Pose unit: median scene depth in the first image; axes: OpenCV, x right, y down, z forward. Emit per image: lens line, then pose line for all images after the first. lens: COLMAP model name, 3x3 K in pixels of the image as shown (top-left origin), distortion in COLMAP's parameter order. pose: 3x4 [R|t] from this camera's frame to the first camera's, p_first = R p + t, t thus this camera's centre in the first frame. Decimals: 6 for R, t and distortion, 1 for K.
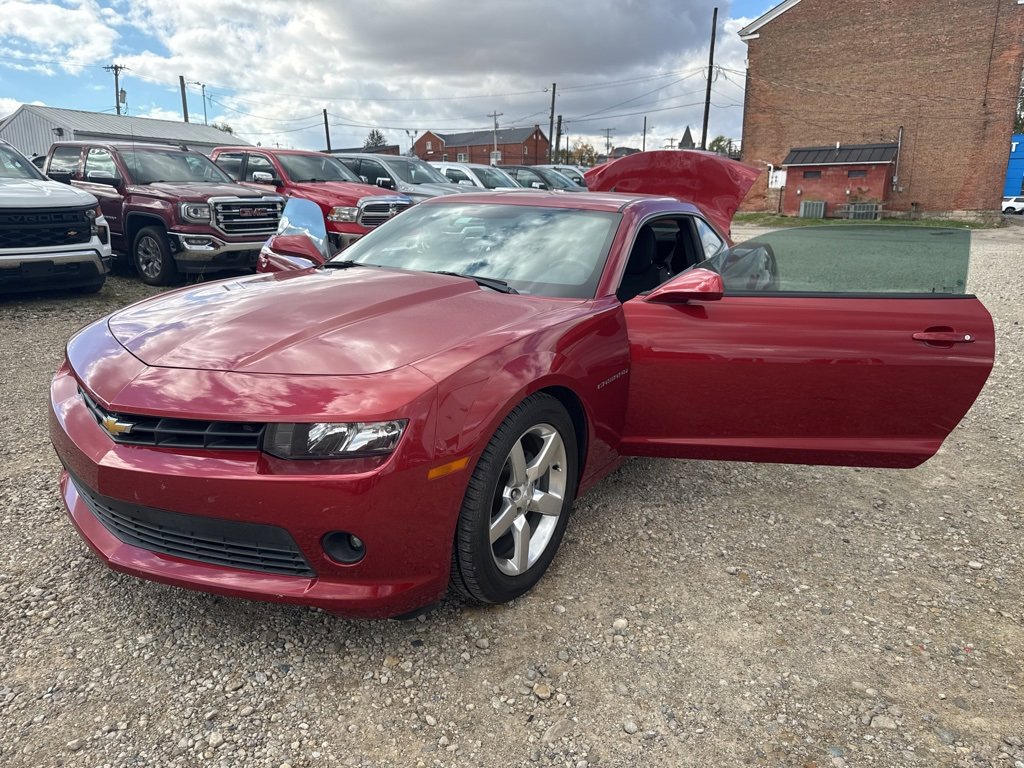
lens RADIAL K [[751.7, 0, 512.0], [0, 751.7, 384.0], [0, 0, 1]] dist [-0.001612, -0.005657]
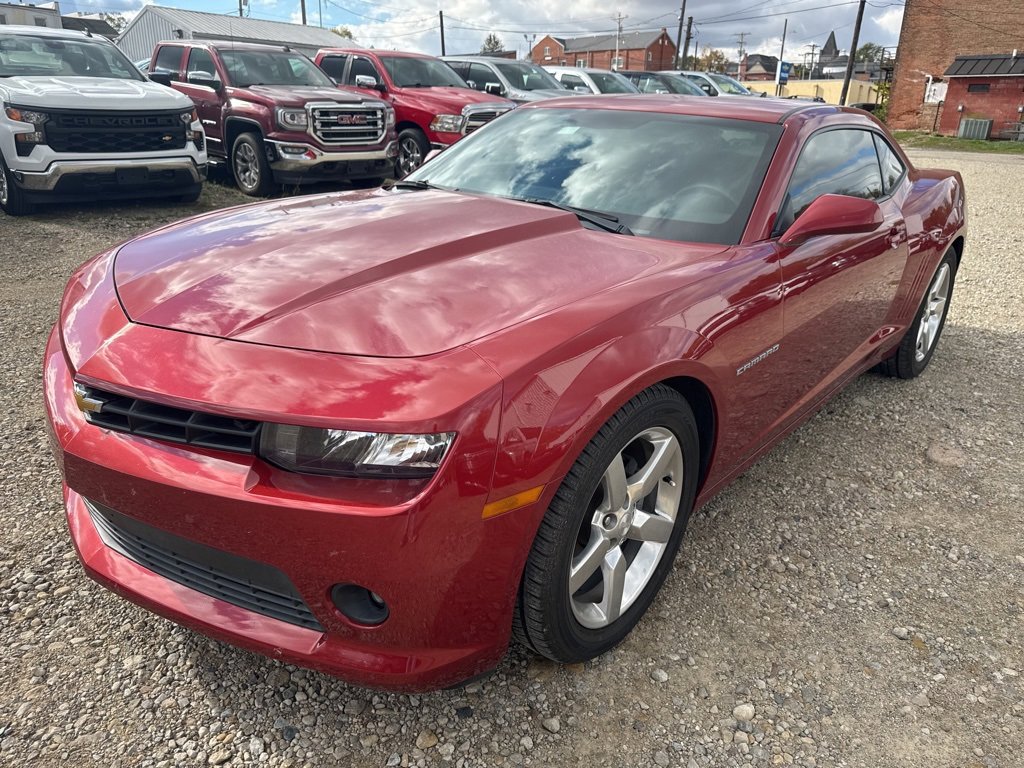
lens RADIAL K [[751.7, 0, 512.0], [0, 751.7, 384.0], [0, 0, 1]] dist [-0.001612, -0.005657]
pose [[0.988848, 0.064845, -0.134072, -0.000186], [-0.049973, 0.992512, 0.111459, -0.050021], [0.140296, -0.103516, 0.984683, 0.231016]]
